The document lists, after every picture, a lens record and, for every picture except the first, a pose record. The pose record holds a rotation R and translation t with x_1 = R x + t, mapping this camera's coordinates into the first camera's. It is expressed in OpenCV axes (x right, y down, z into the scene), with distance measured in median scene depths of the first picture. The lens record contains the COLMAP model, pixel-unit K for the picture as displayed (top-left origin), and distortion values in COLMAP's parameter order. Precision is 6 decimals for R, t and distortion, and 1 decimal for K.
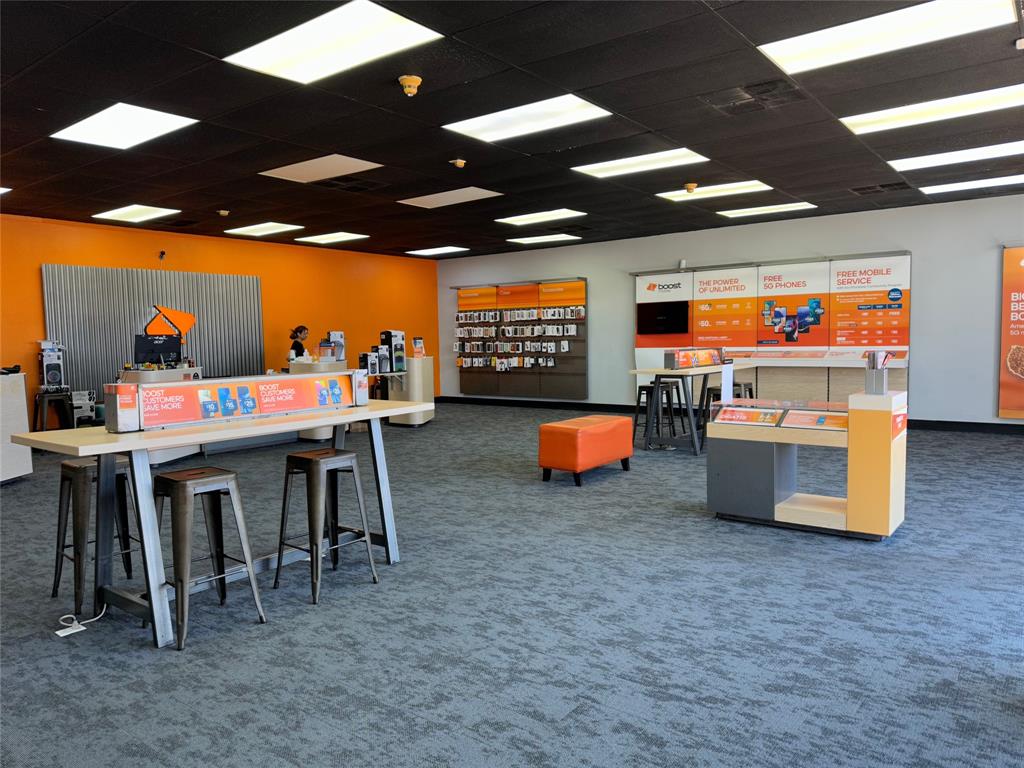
lens RADIAL K [[716.0, 0, 510.2], [0, 716.0, 391.4], [0, 0, 1]] dist [0.064941, -0.080308]
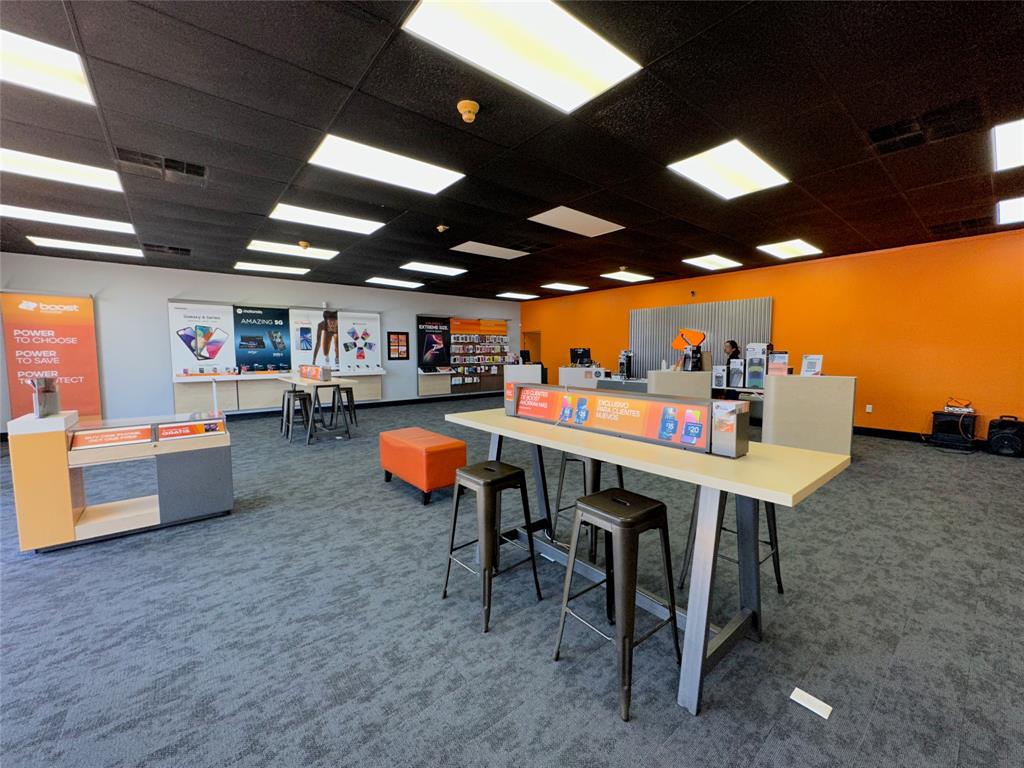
lens RADIAL K [[408.8, 0, 514.0], [0, 408.8, 383.5], [0, 0, 1]] dist [-0.003033, 0.000465]
pose [[-0.222859, 0.094458, -0.970264, 1.013366], [-0.066336, 0.991518, 0.111764, -0.172621], [0.972591, 0.089271, -0.214703, 1.950426]]
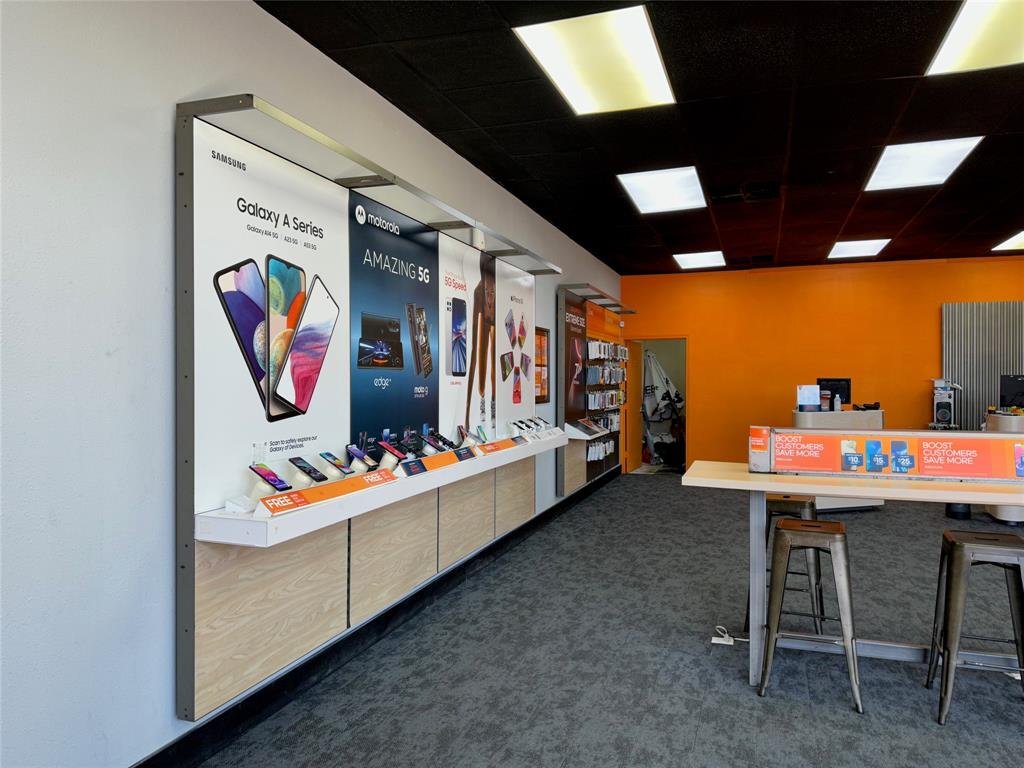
lens RADIAL K [[716.0, 0, 509.2], [0, 716.0, 385.2], [0, 0, 1]] dist [0.064941, -0.080308]
pose [[0.311633, 0.024930, -0.949876, 0.274848], [-0.076606, 0.997061, 0.001035, -0.034045], [0.947110, 0.072444, 0.312626, 0.235096]]
